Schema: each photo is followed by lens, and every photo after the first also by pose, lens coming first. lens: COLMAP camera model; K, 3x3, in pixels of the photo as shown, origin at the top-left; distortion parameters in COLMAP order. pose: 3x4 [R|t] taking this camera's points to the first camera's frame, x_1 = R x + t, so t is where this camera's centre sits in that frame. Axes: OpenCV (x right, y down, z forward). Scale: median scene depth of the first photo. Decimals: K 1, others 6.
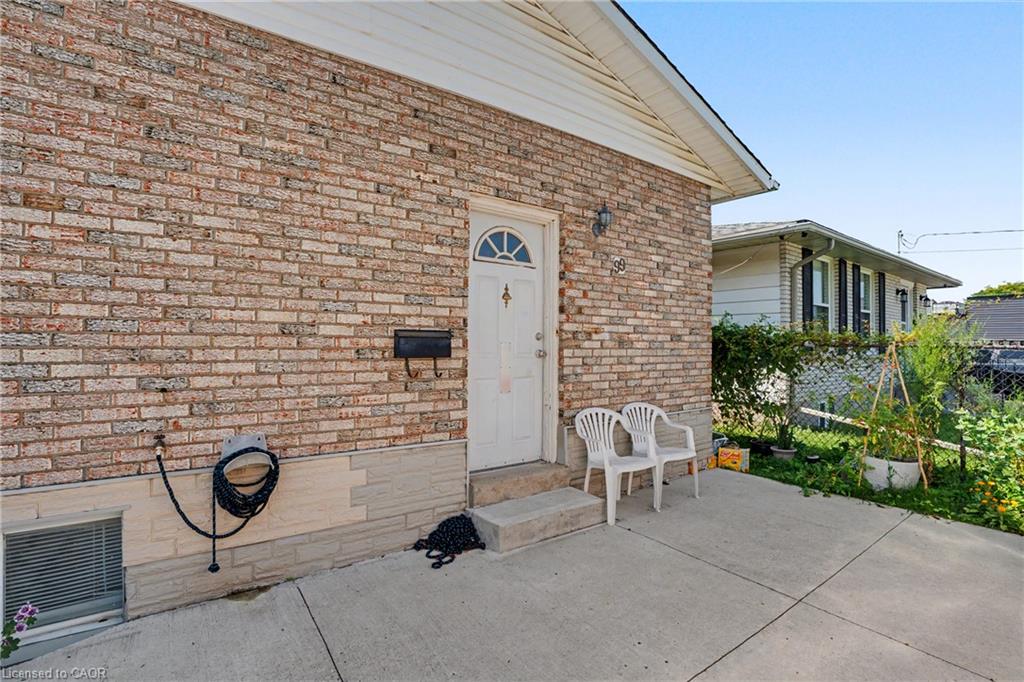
lens RADIAL K [[473.3, 0, 512.5], [0, 473.3, 340.6], [0, 0, 1]] dist [-0.003085, -0.000132]
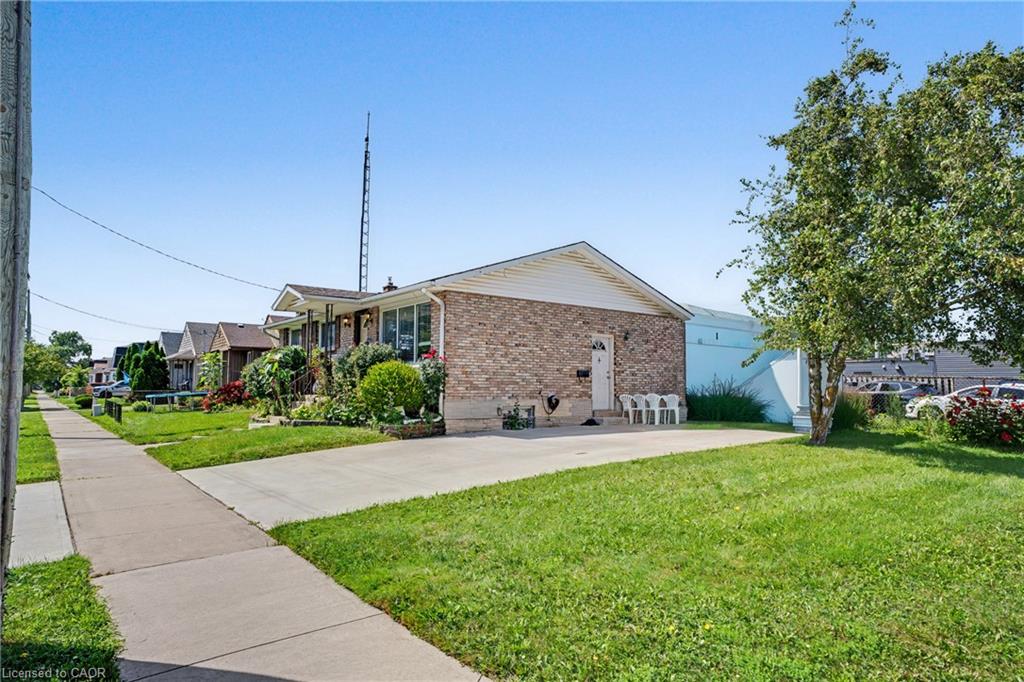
lens RADIAL K [[615.5, 0, 514.5], [0, 615.5, 349.7], [0, 0, 1]] dist [0.048338, 0.000927]
pose [[0.999310, 0.005343, 0.036744, -0.841158], [-0.003188, 0.998285, -0.058456, 0.098129], [-0.036994, 0.058299, 0.997613, -3.642363]]
